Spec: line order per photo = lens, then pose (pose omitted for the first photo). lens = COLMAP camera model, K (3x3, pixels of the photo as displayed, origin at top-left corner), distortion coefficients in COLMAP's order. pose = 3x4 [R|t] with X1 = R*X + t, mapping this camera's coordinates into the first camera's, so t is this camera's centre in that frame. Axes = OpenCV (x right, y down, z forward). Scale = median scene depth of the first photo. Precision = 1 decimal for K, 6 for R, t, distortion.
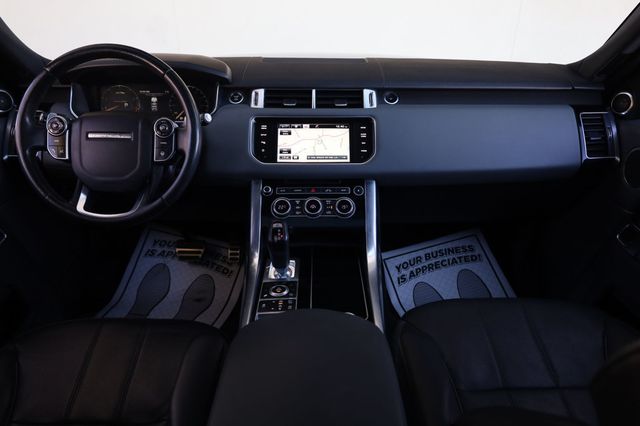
lens RADIAL K [[449.9, 0, 317.8], [0, 449.9, 216.1], [0, 0, 1]] dist [-0.004409, -0.006802]
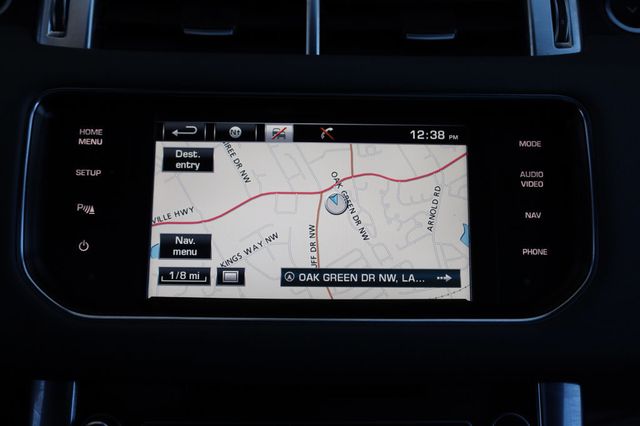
lens RADIAL K [[827.8, 0, 321.6], [0, 827.8, 215.6], [0, 0, 1]] dist [-0.017669, 0.000000]
pose [[0.999586, 0.011661, 0.026300, -0.015078], [-0.012889, 0.998811, 0.047020, -0.179230], [-0.025721, -0.047339, 0.998548, 0.583853]]
